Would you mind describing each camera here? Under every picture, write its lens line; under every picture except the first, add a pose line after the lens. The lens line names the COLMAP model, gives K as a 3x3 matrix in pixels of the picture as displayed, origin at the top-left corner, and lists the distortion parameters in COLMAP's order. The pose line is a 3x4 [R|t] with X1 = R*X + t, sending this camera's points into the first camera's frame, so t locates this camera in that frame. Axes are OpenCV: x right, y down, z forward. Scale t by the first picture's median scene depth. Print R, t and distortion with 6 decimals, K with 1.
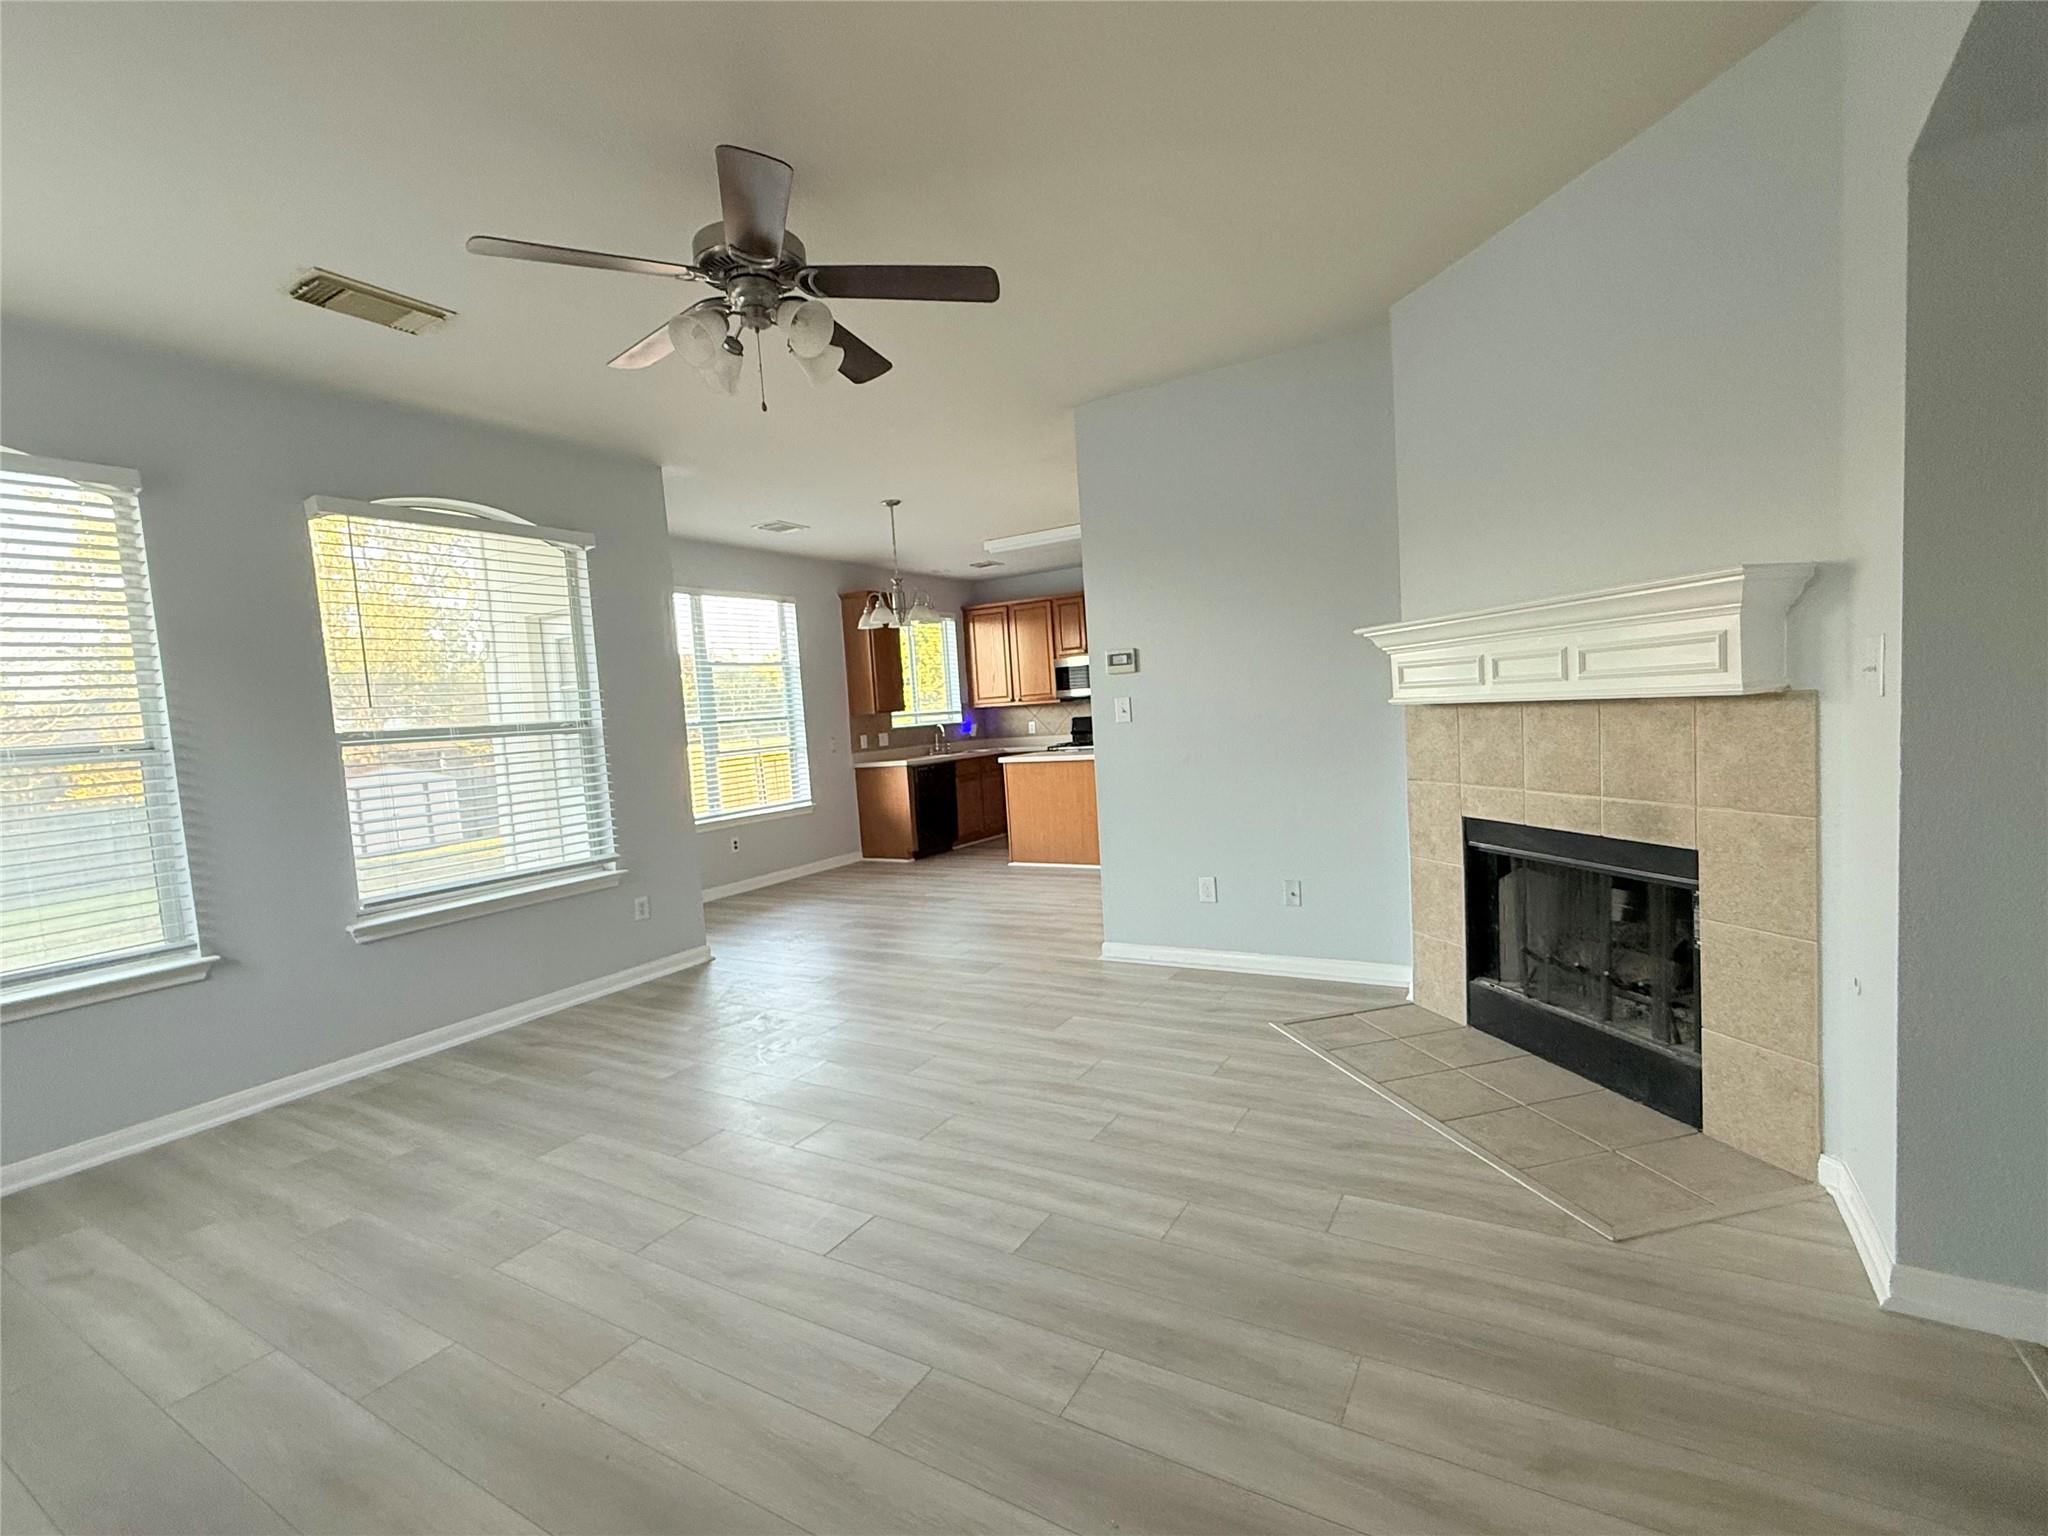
lens RADIAL K [[930.3, 0, 1015.0], [0, 930.3, 773.6], [0, 0, 1]] dist [0.000032, -0.000333]
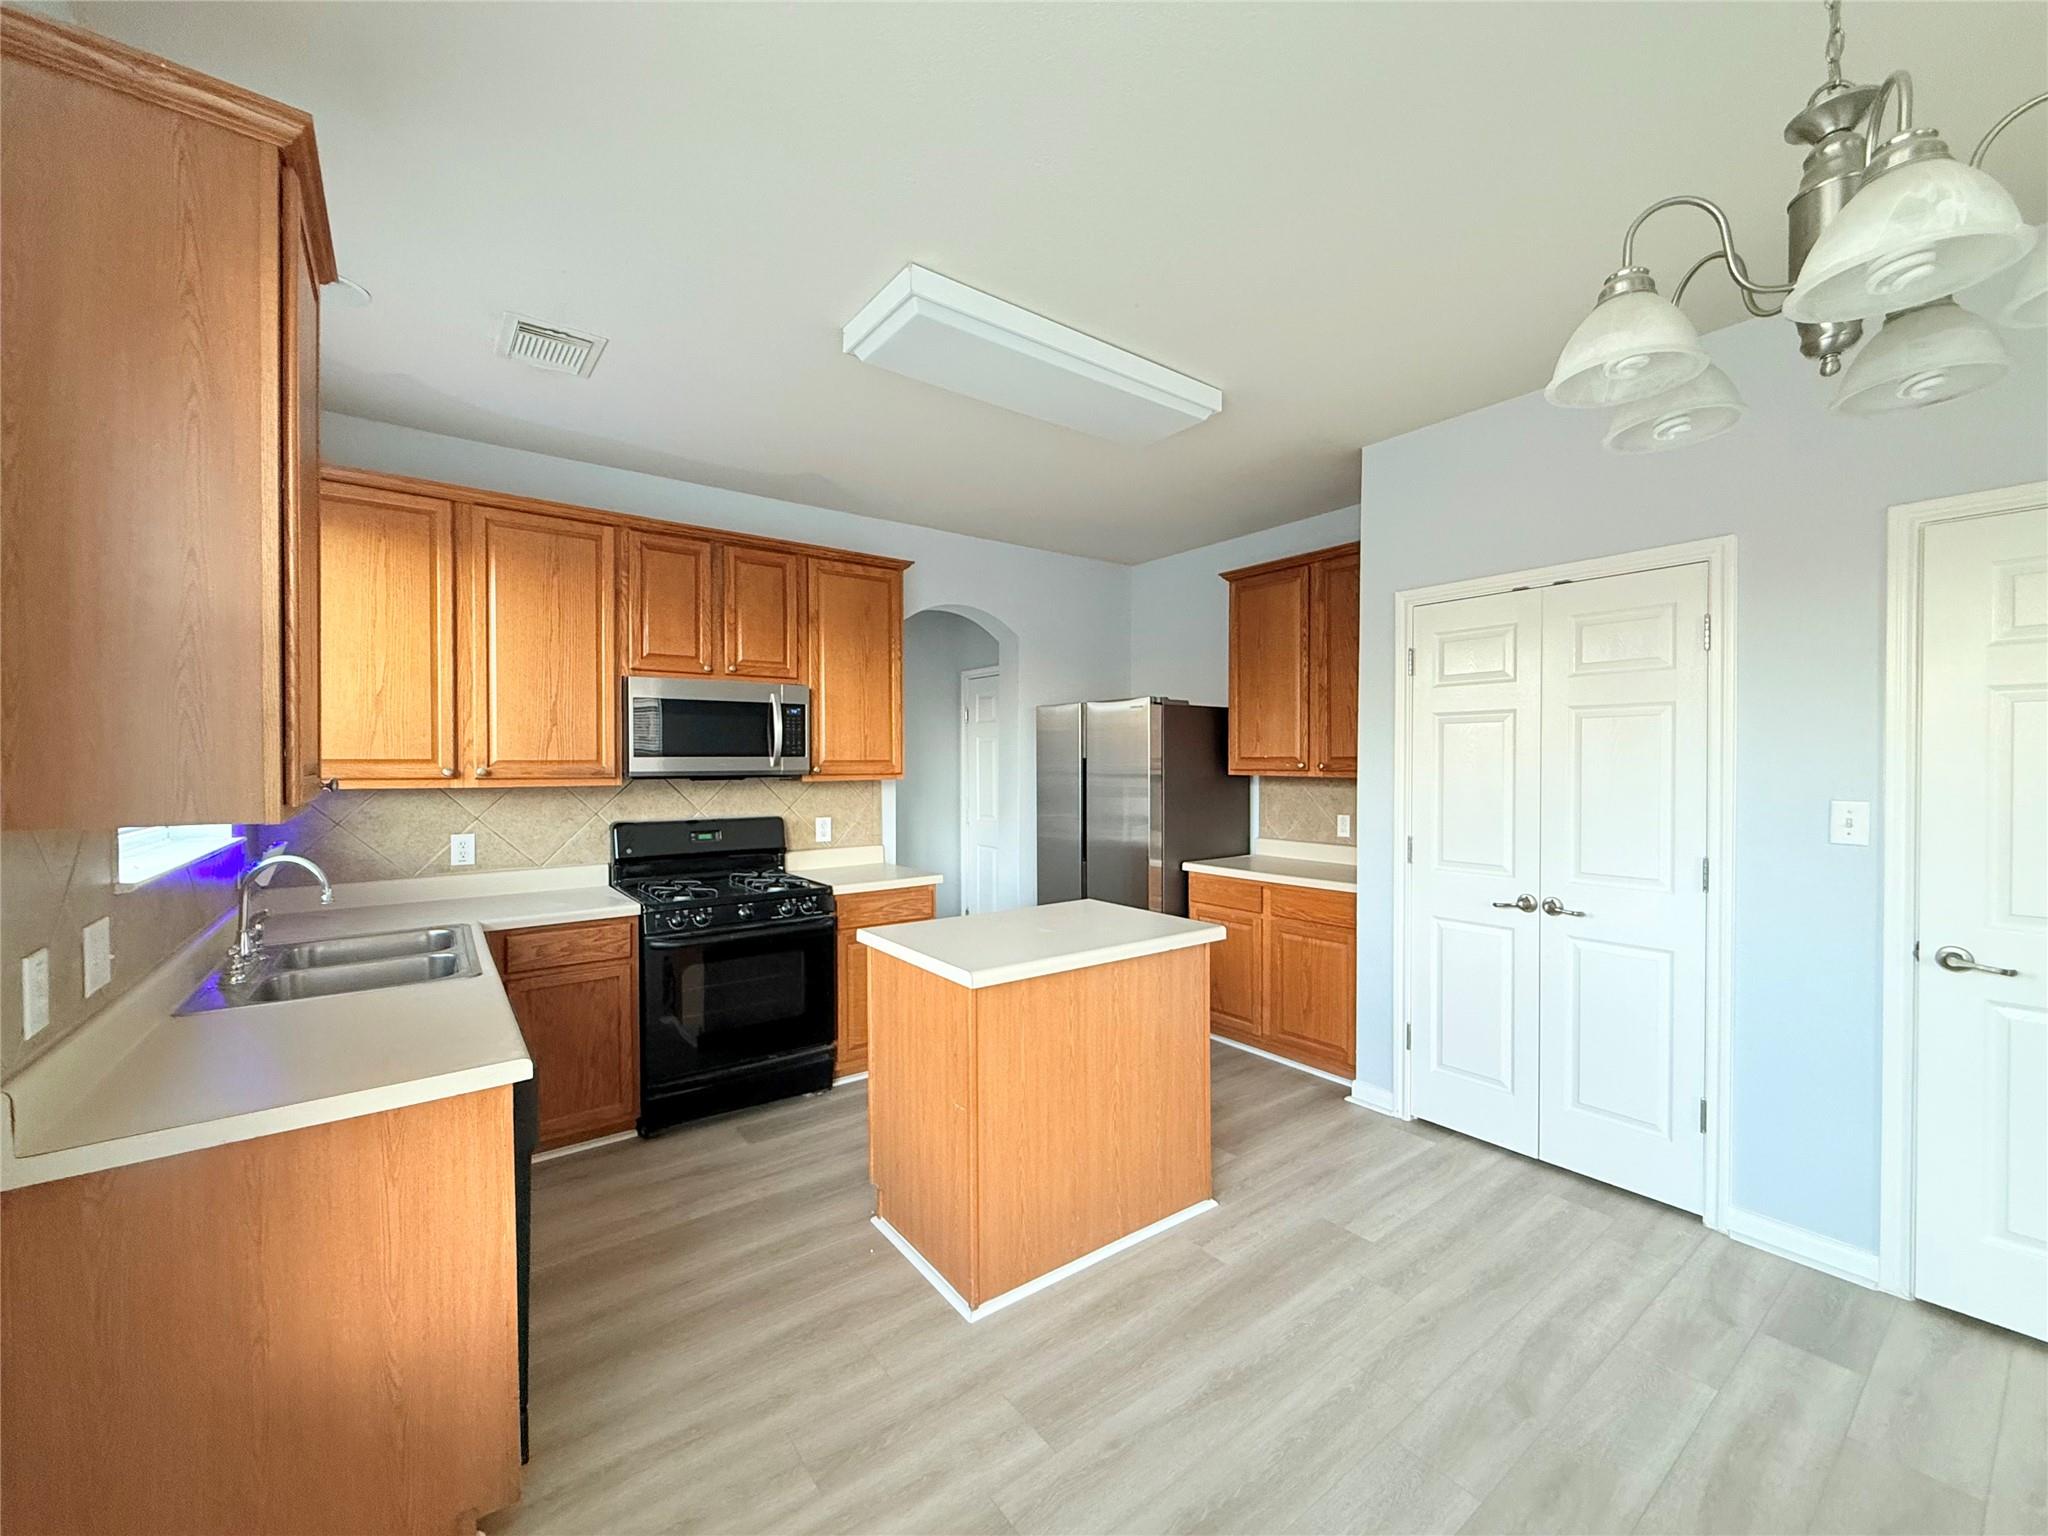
lens RADIAL K [[807.8, 0, 1026.4], [0, 807.8, 770.6], [0, 0, 1]] dist [-0.001512, -0.000246]
pose [[0.363807, 0.056260, 0.929774, -0.580311], [0.041833, 0.996180, -0.076647, -0.139068], [-0.930534, 0.066780, 0.360064, 1.994180]]
